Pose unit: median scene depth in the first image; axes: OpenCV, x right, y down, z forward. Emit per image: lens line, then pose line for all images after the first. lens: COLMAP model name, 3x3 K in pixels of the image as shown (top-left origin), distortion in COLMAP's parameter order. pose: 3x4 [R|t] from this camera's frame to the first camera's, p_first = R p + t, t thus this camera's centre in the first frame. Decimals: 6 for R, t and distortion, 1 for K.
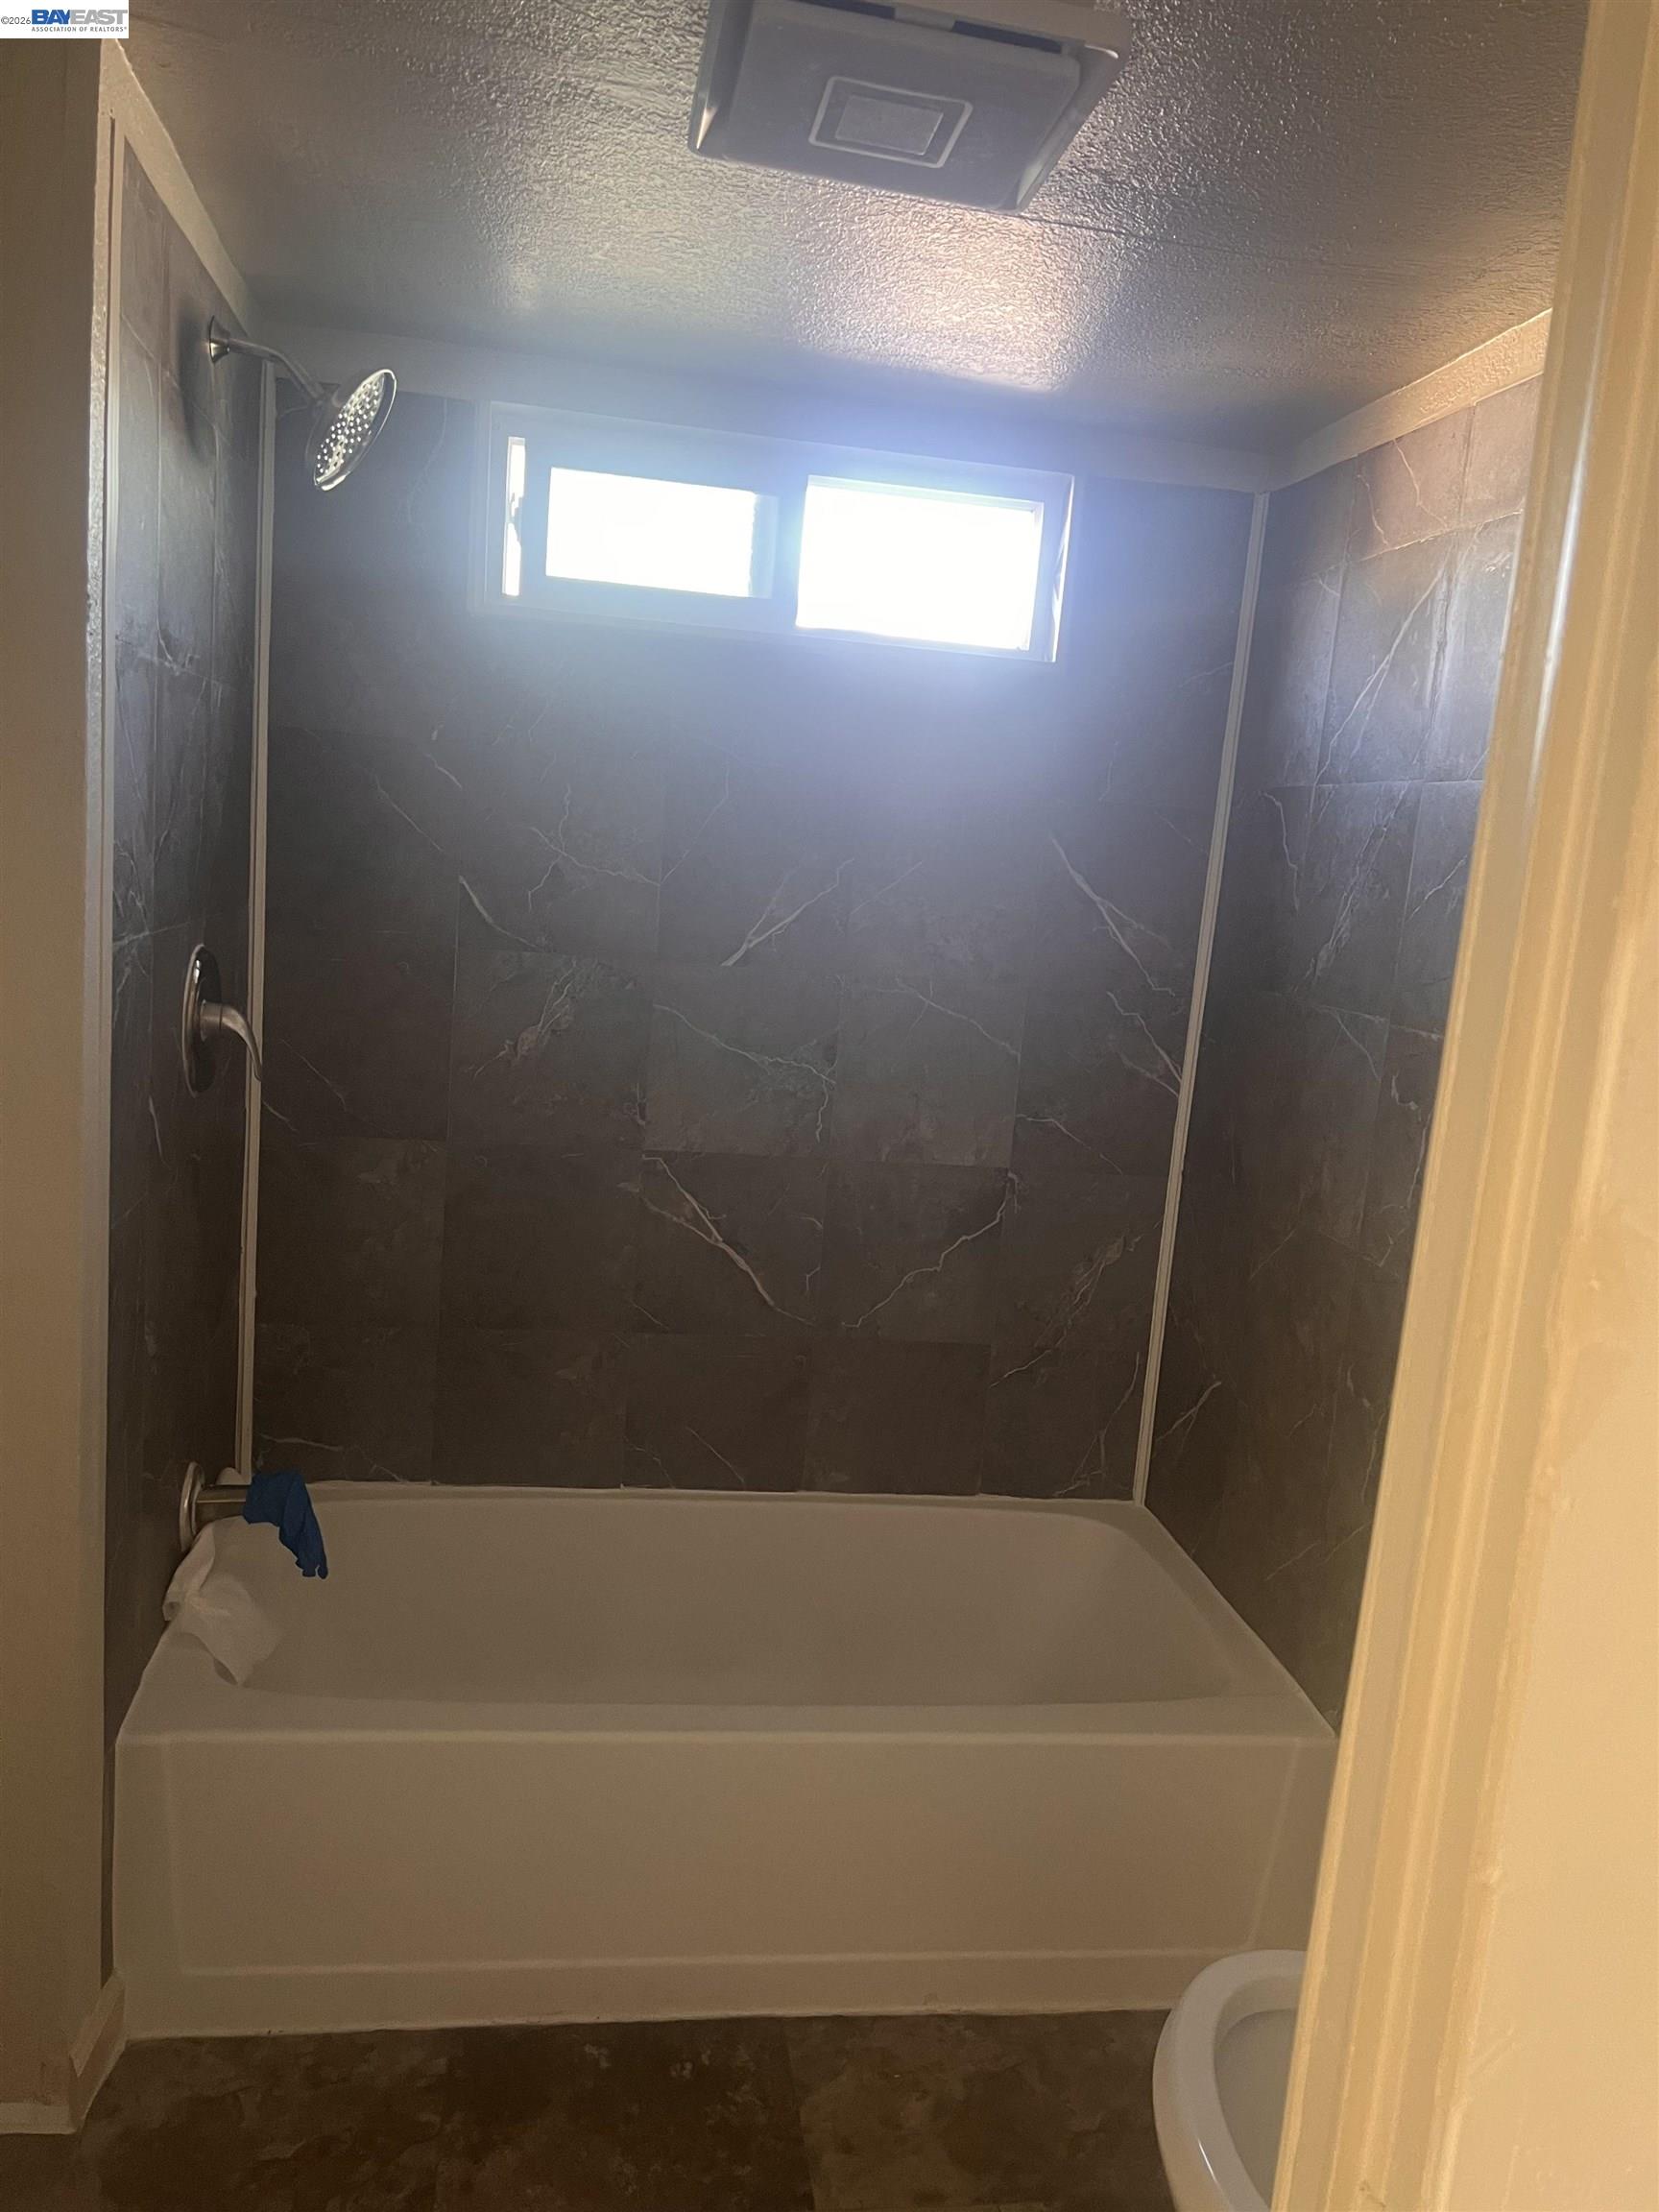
lens RADIAL K [[1675.6, 0, 835.1], [0, 1675.6, 1102.8], [0, 0, 1]] dist [0.071754, -0.084695]
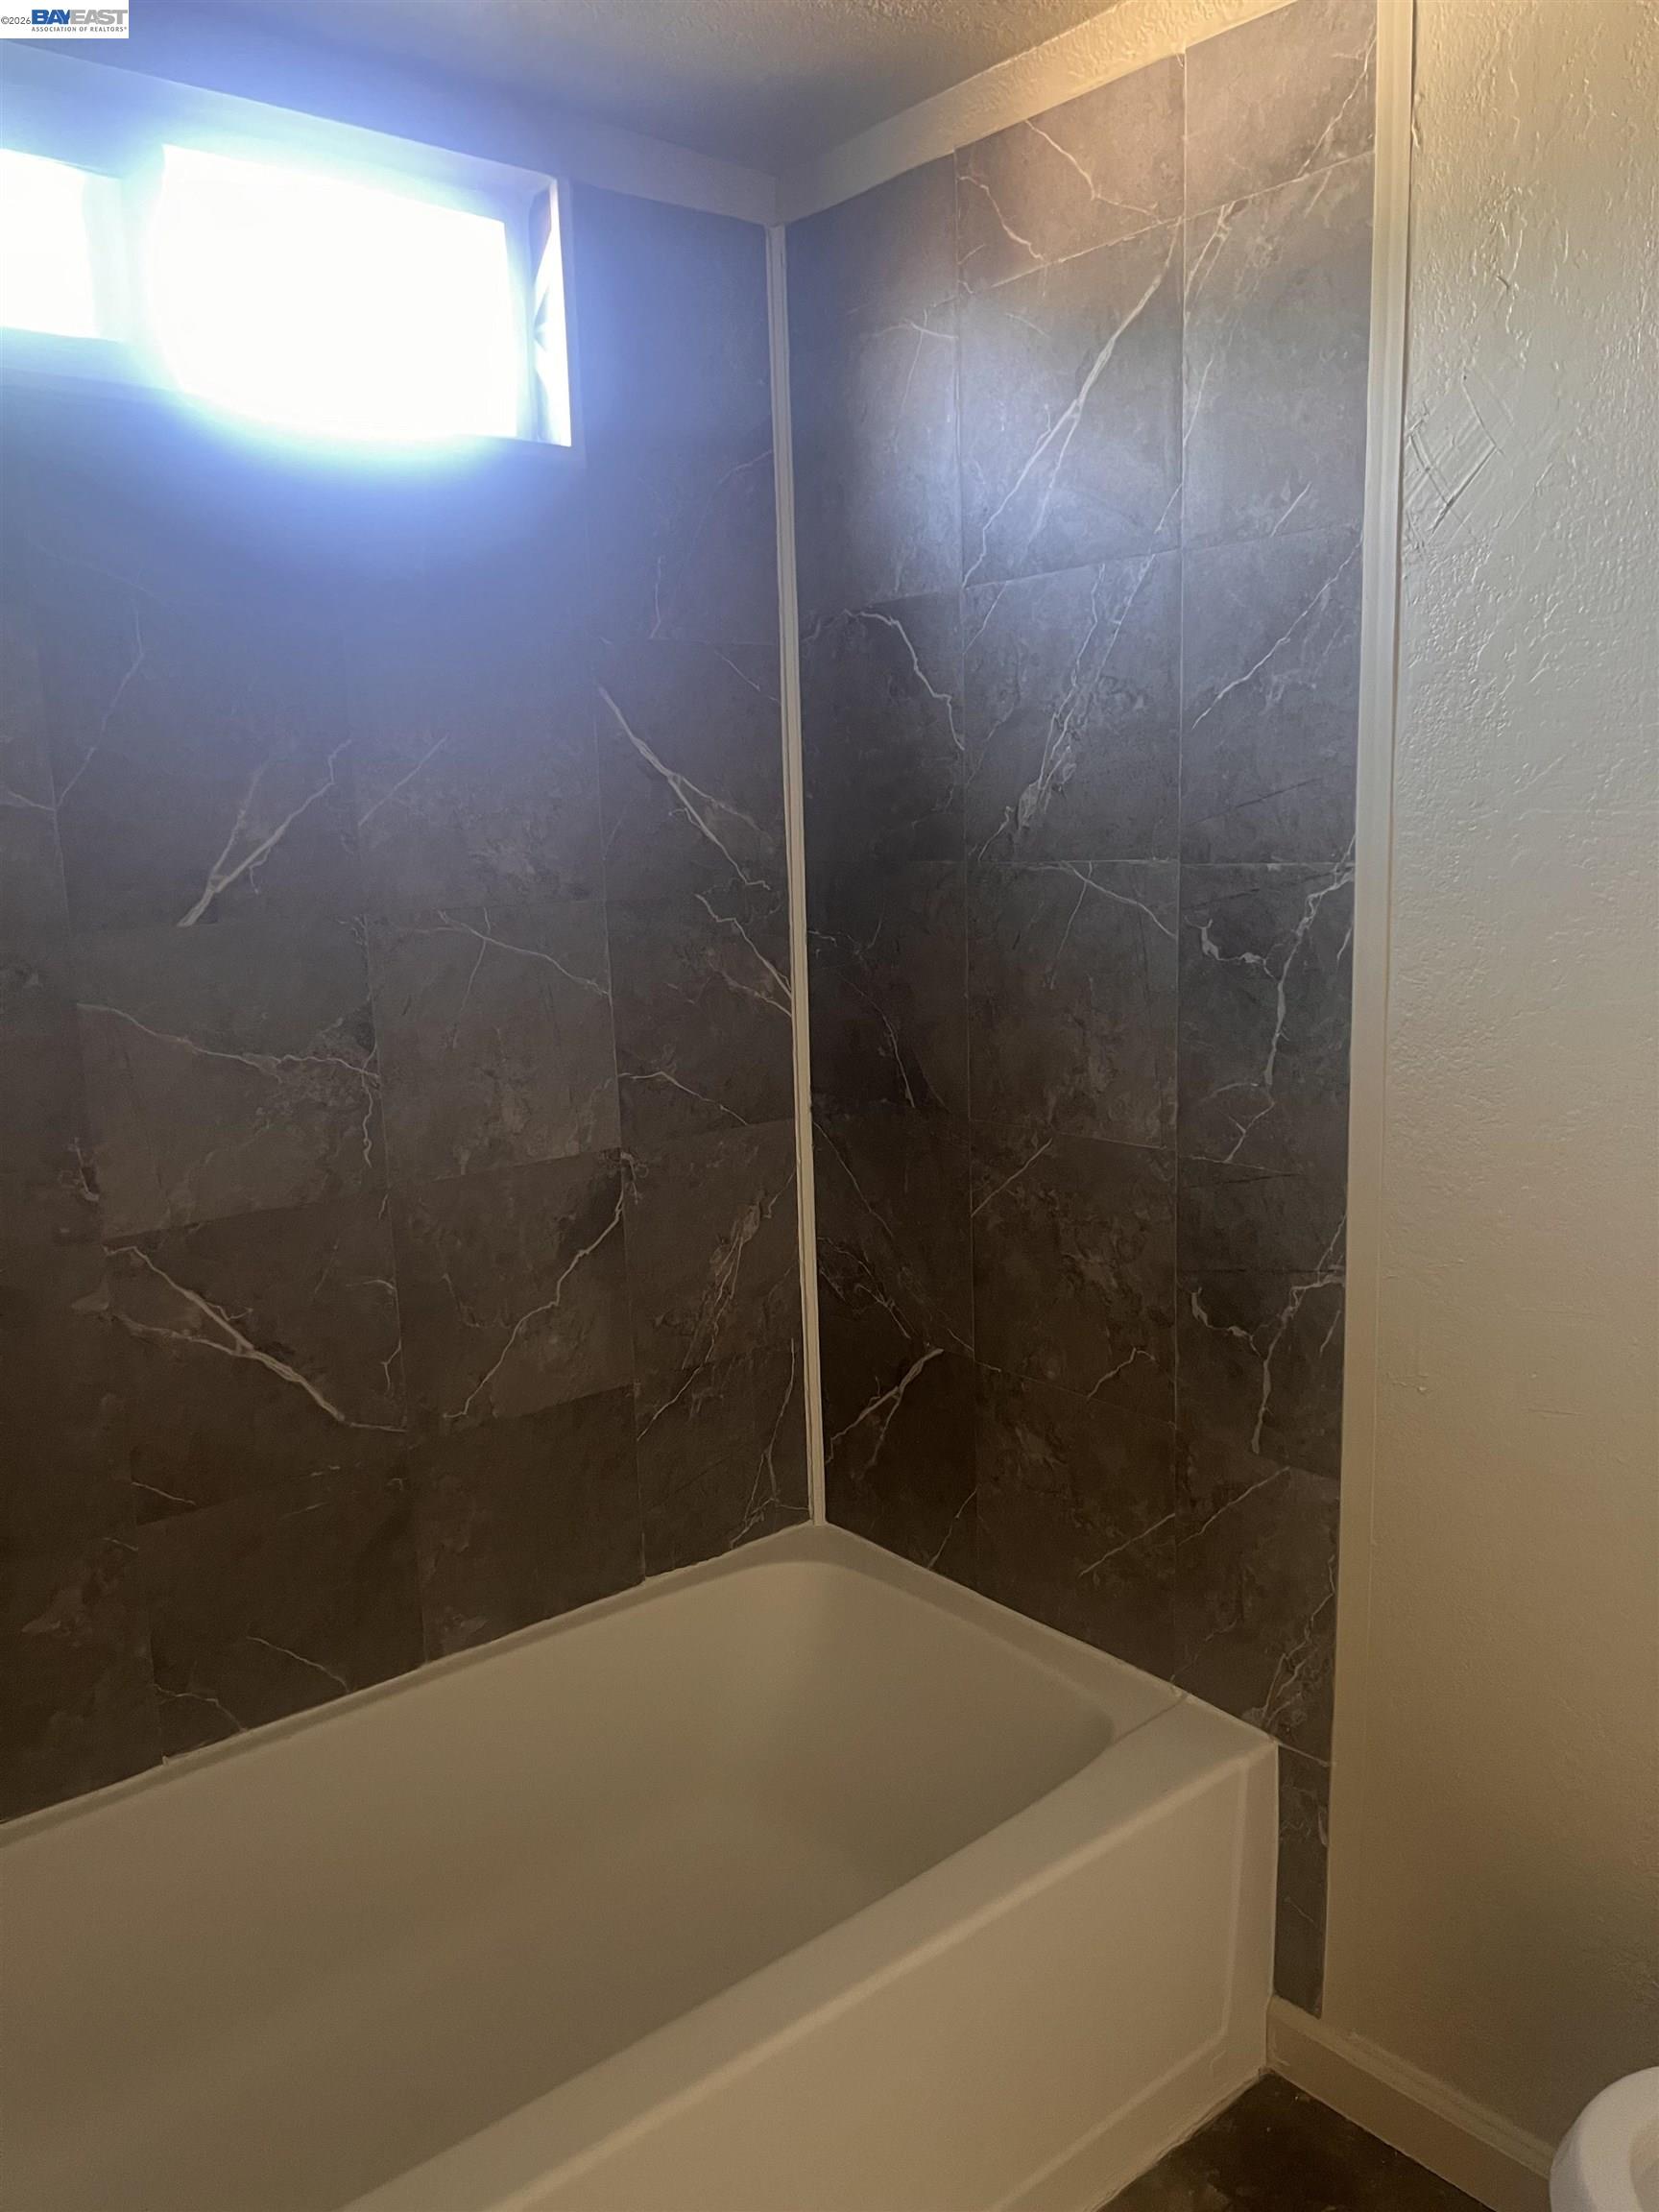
lens RADIAL K [[1675.6, 0, 895.9], [0, 1675.6, 1106.7], [0, 0, 1]] dist [0.071754, -0.084695]
pose [[0.847372, -0.196418, 0.493335, -0.161675], [0.178251, 0.980379, 0.084160, -0.020207], [-0.500187, 0.016622, 0.865758, 0.304875]]
